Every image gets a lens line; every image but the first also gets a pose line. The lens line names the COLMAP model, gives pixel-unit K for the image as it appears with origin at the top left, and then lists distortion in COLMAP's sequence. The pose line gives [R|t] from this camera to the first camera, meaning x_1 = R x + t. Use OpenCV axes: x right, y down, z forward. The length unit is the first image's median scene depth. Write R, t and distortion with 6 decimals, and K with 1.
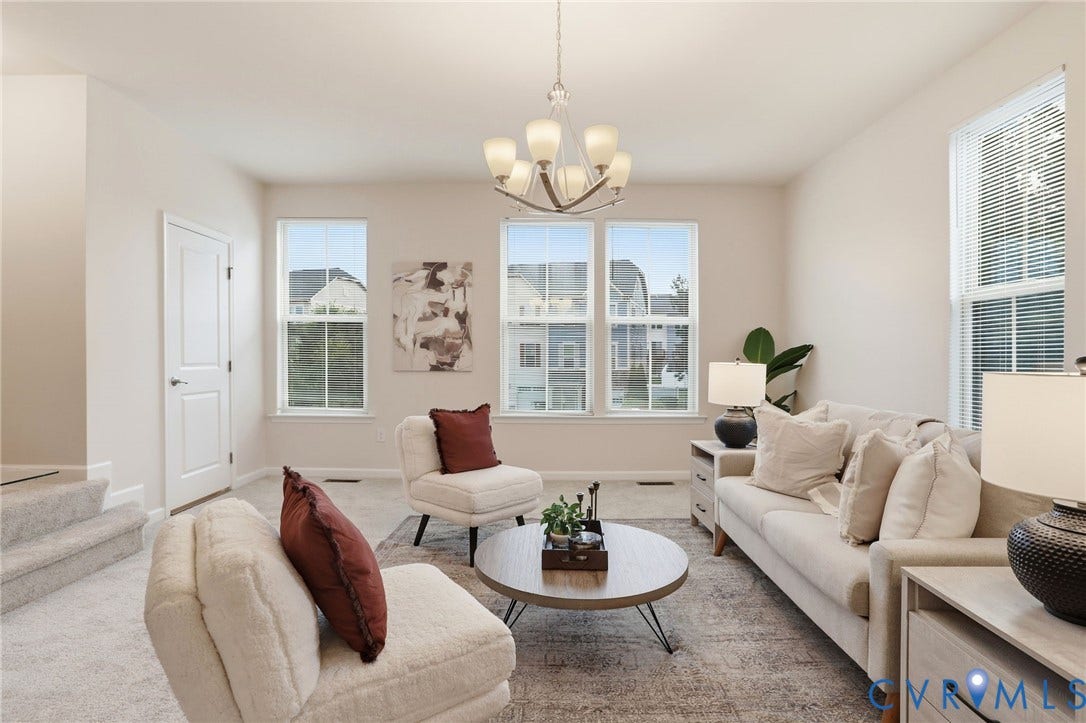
lens RADIAL K [[549.6, 0, 550.5], [0, 549.6, 361.3], [0, 0, 1]] dist [-0.013760, -0.000781]
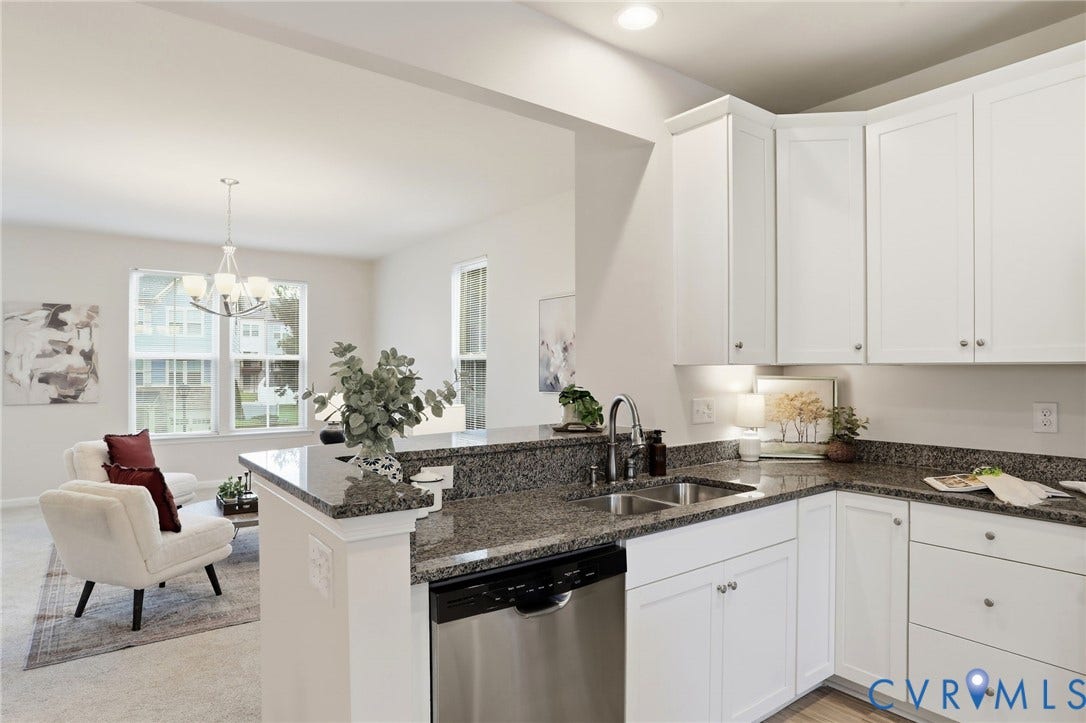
lens RADIAL K [[626.0, 0, 551.4], [0, 626.0, 368.8], [0, 0, 1]] dist [0.008384, 0.001886]
pose [[0.801207, -0.002120, 0.598384, -0.171456], [0.004192, 0.999989, -0.002070, -0.044578], [-0.598373, 0.004166, 0.801207, -0.588446]]
